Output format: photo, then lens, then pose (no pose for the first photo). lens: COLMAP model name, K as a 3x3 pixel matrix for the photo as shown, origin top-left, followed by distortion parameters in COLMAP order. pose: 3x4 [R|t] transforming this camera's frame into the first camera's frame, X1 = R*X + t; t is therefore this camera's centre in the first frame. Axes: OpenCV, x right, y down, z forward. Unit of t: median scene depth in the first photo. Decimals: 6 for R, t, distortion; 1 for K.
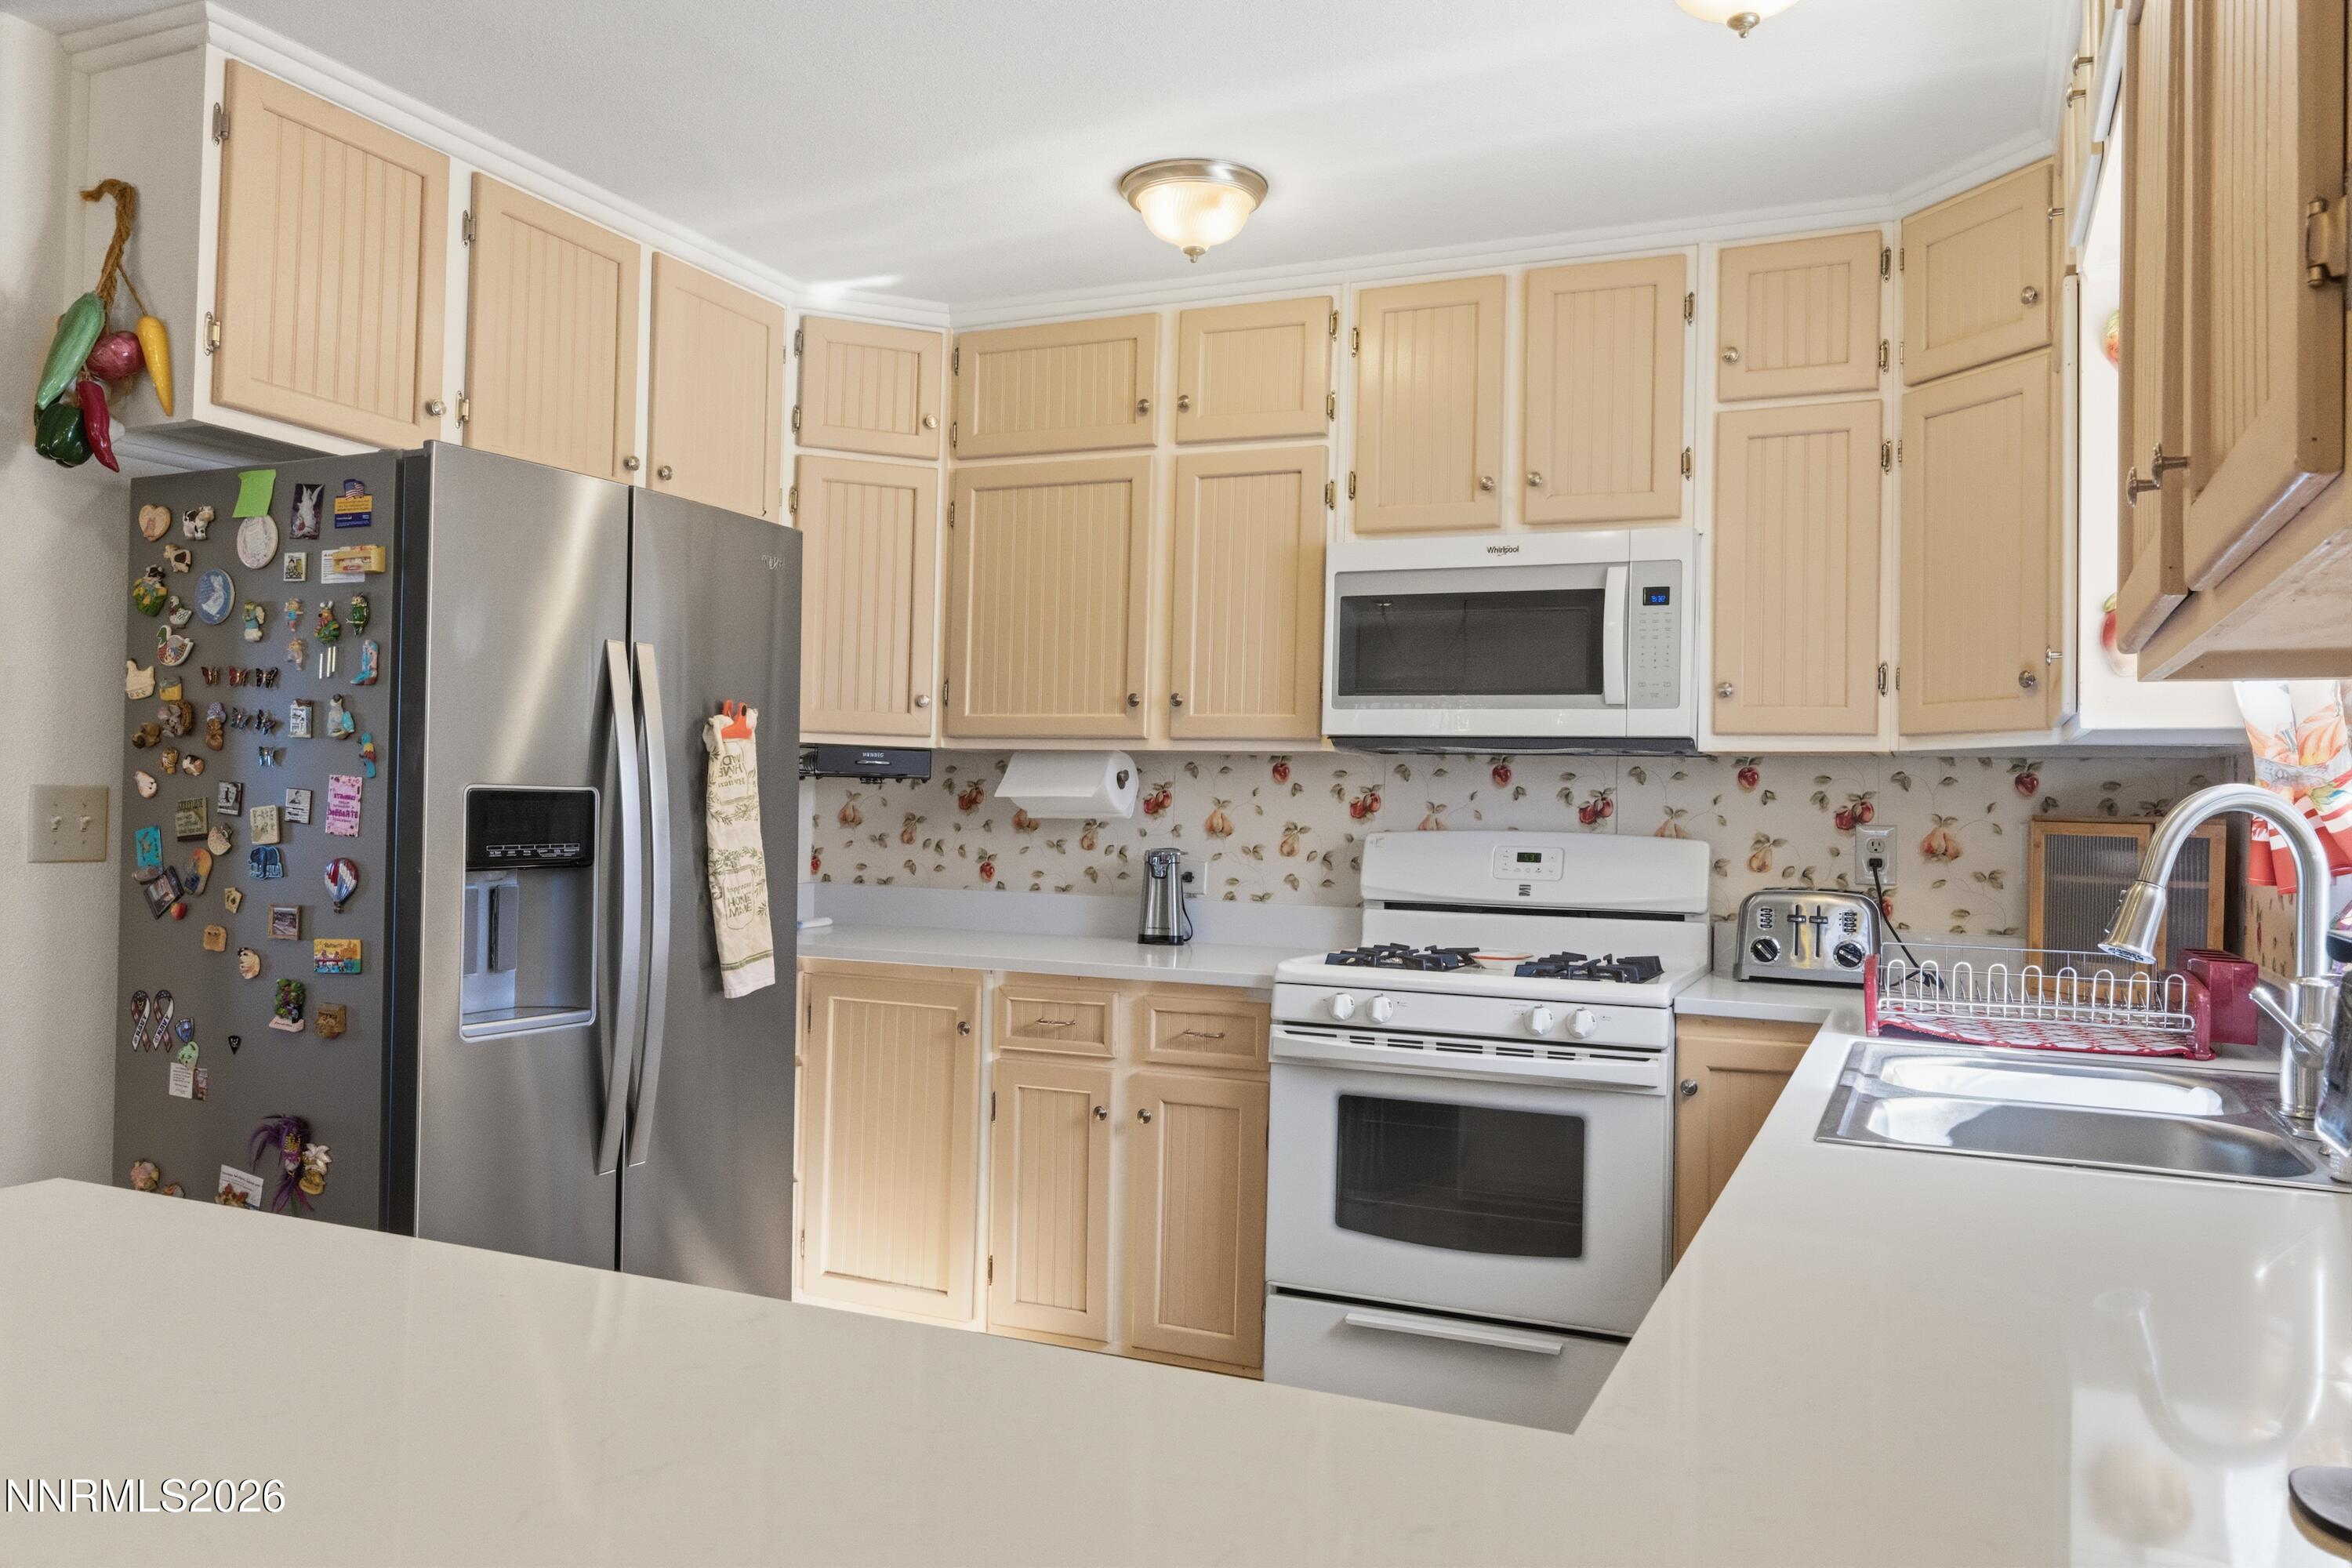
lens RADIAL K [[1684.9, 0, 1178.4], [0, 1684.9, 764.7], [0, 0, 1]] dist [0.009347, 0.000706]
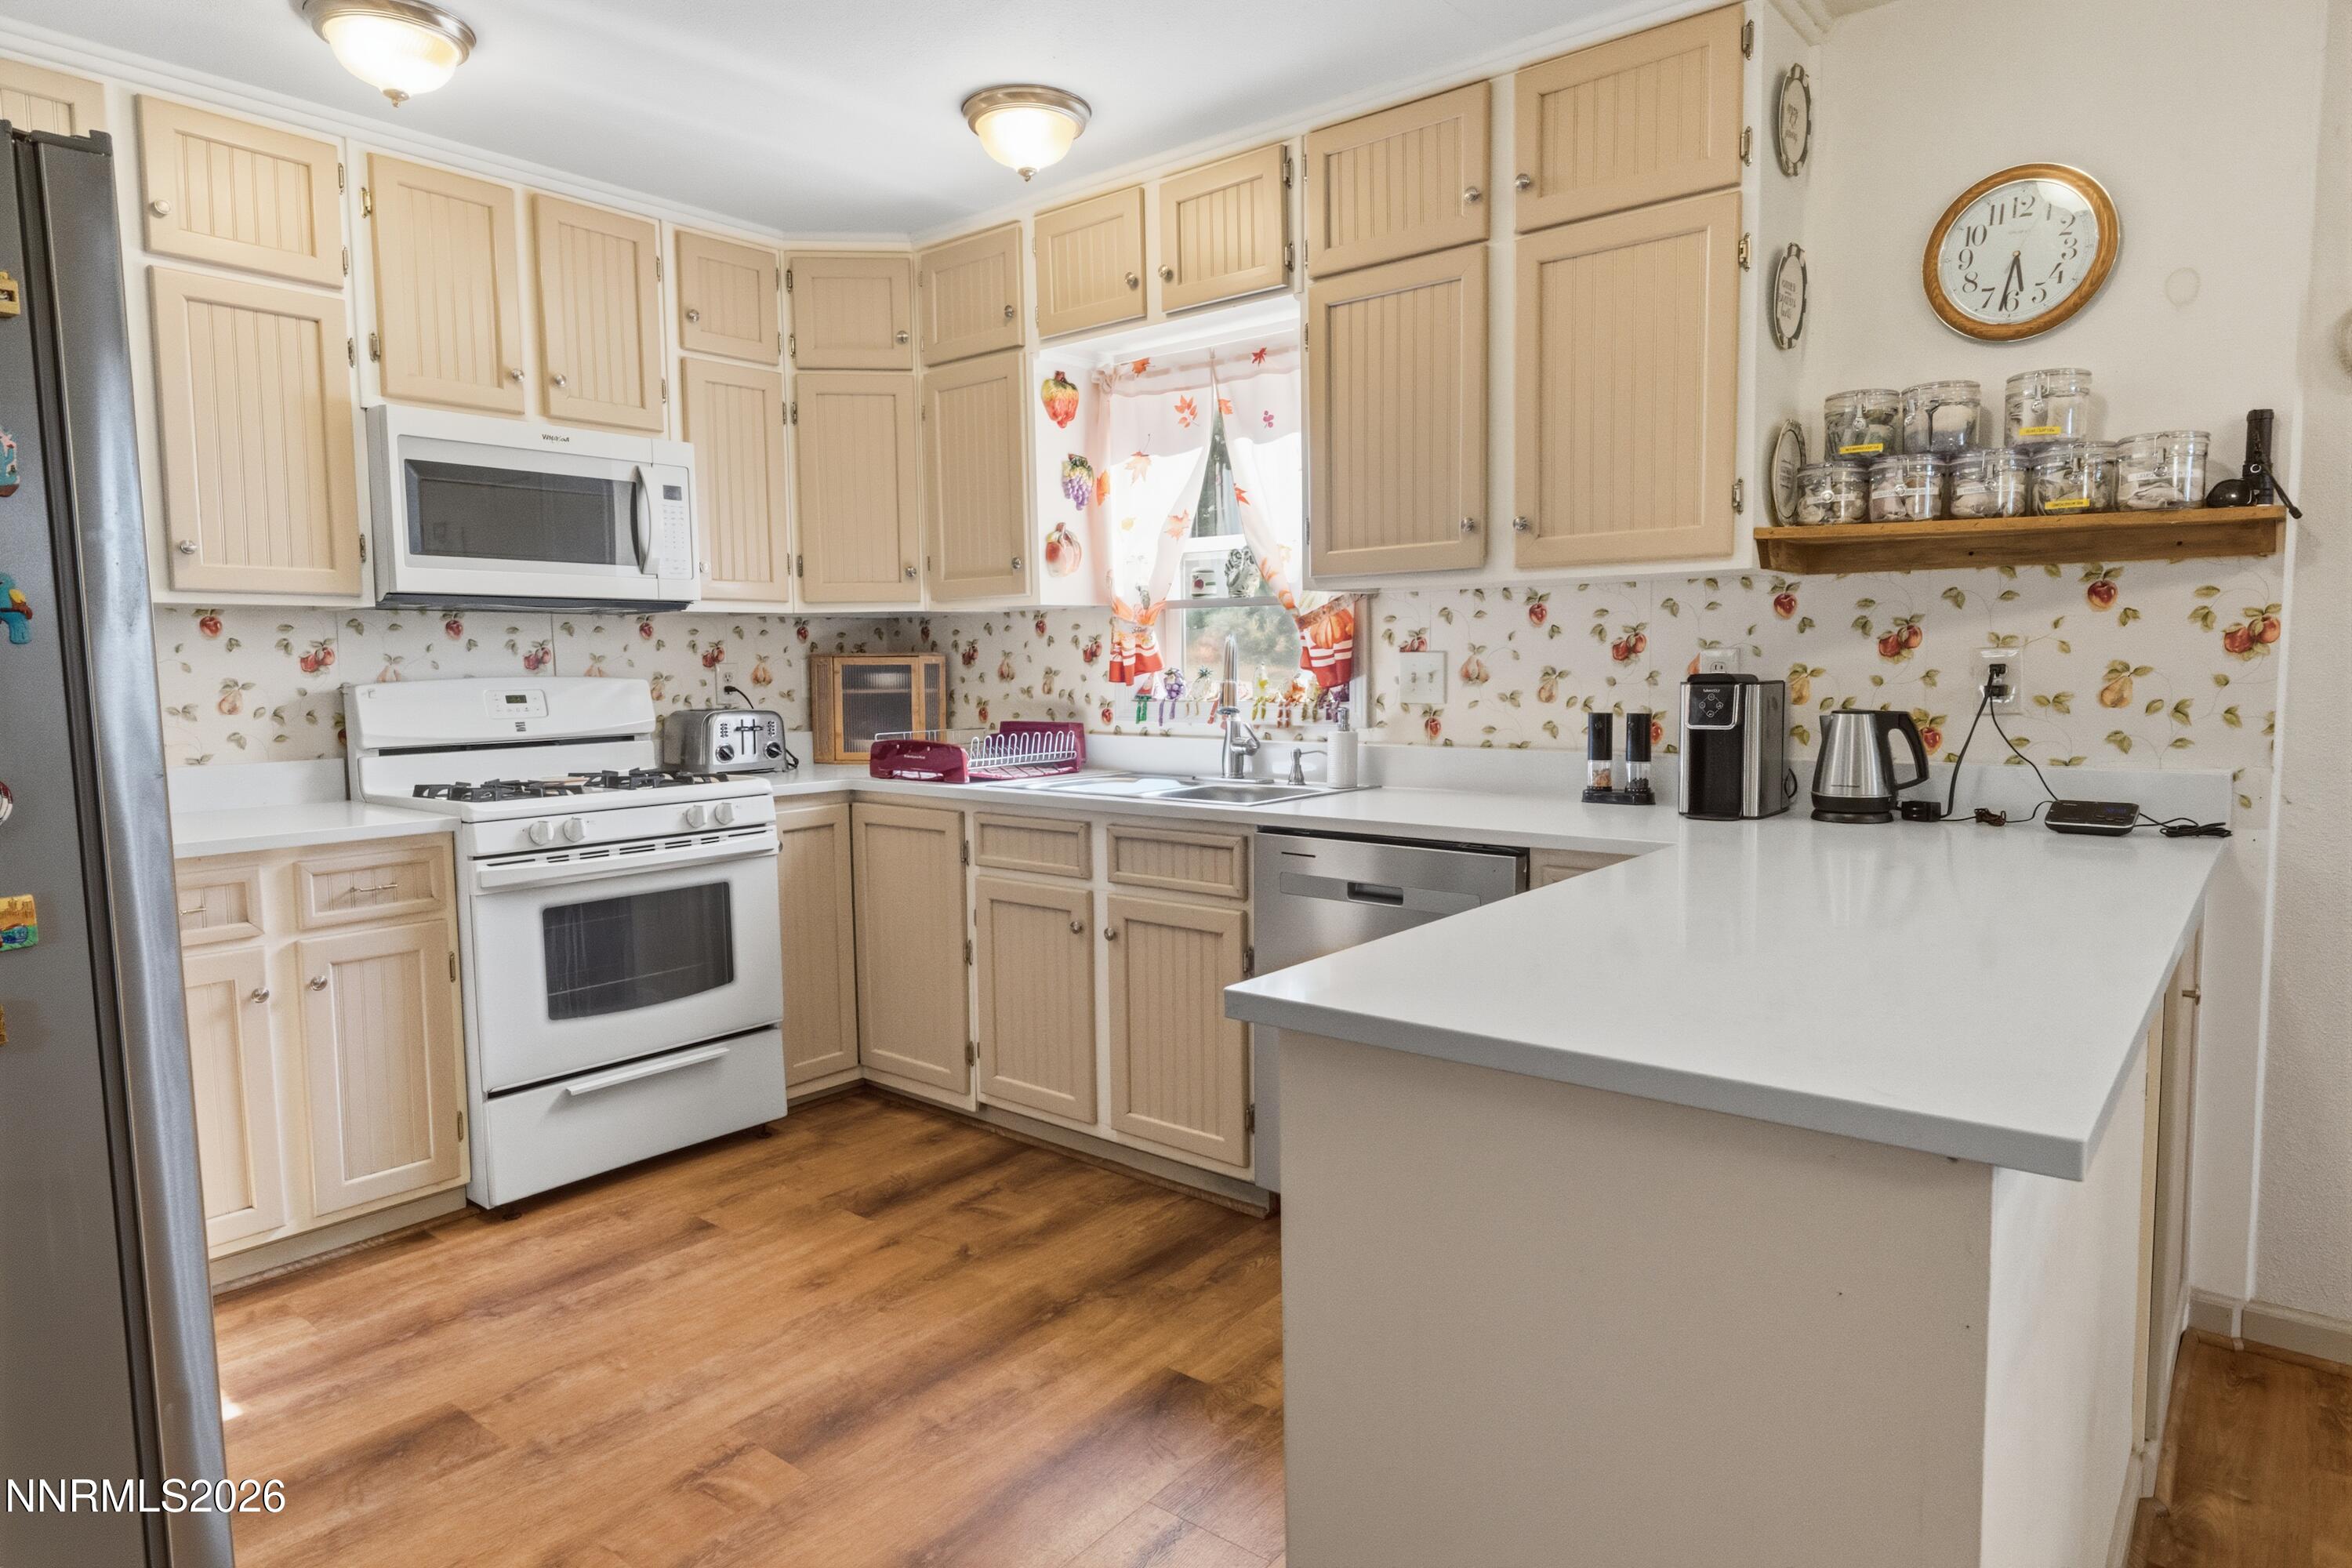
lens RADIAL K [[1345.2, 0, 1174.0], [0, 1345.2, 789.3], [0, 0, 1]] dist [-0.008275, -0.002066]
pose [[0.268448, -0.118092, 0.956028, -0.616348], [-0.010617, 0.992034, 0.125520, -0.005990], [-0.963236, -0.043846, 0.265056, 0.318280]]
